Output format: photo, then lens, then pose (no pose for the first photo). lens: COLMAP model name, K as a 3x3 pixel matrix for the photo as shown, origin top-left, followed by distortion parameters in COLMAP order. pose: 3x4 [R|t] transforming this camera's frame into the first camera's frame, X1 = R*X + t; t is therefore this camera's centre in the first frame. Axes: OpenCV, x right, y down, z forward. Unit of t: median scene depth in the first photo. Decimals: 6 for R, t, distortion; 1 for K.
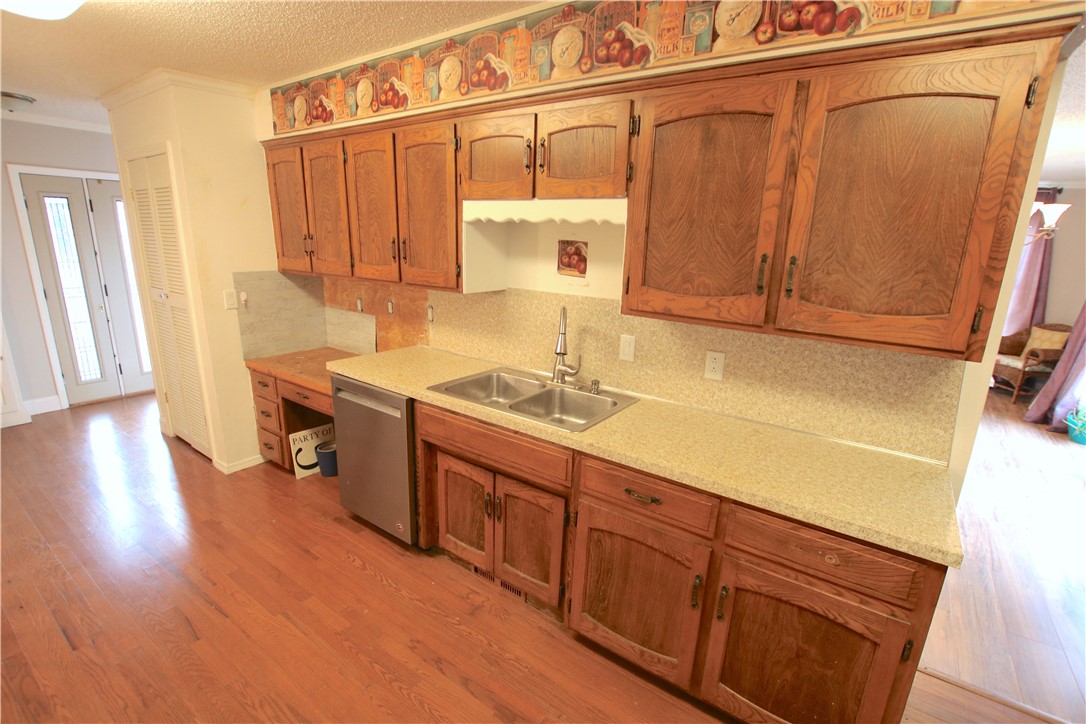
lens RADIAL K [[473.1, 0, 543.0], [0, 473.1, 362.0], [0, 0, 1]] dist [-0.032911, -0.000180]
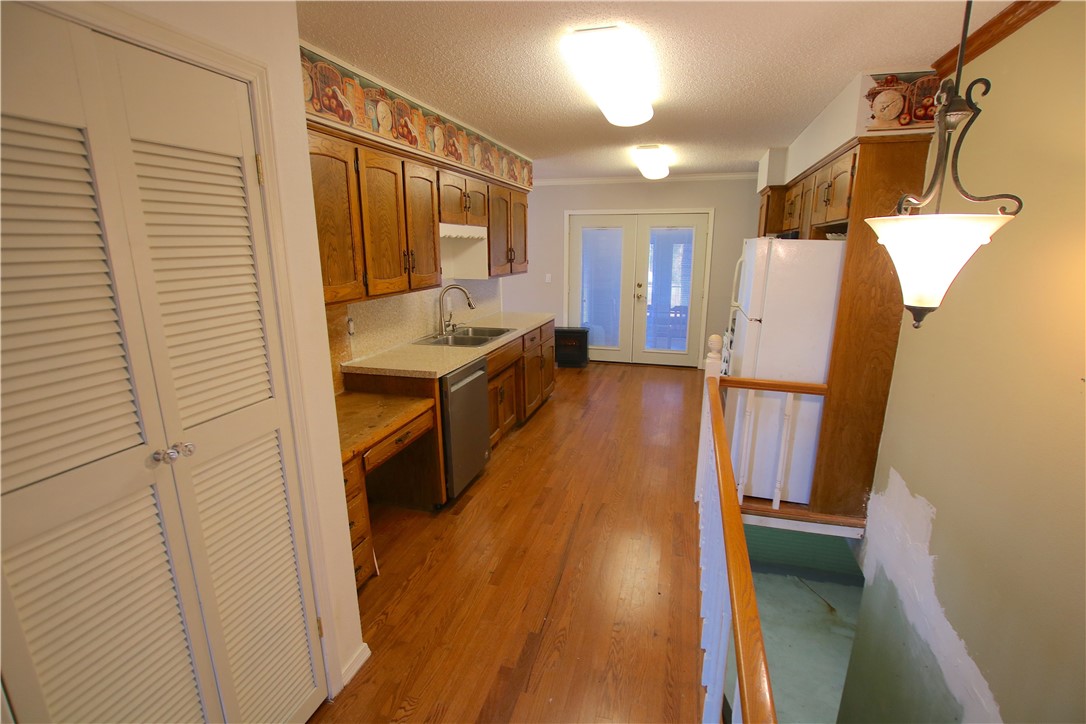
lens RADIAL K [[499.2, 0, 543.0], [0, 499.2, 362.0], [0, 0, 1]] dist [-0.035148, 0.000027]
pose [[-0.310810, -0.253335, 0.916089, -1.642789], [0.233400, 0.913970, 0.331937, -0.352924], [-0.921369, 0.316985, -0.224943, 1.089587]]
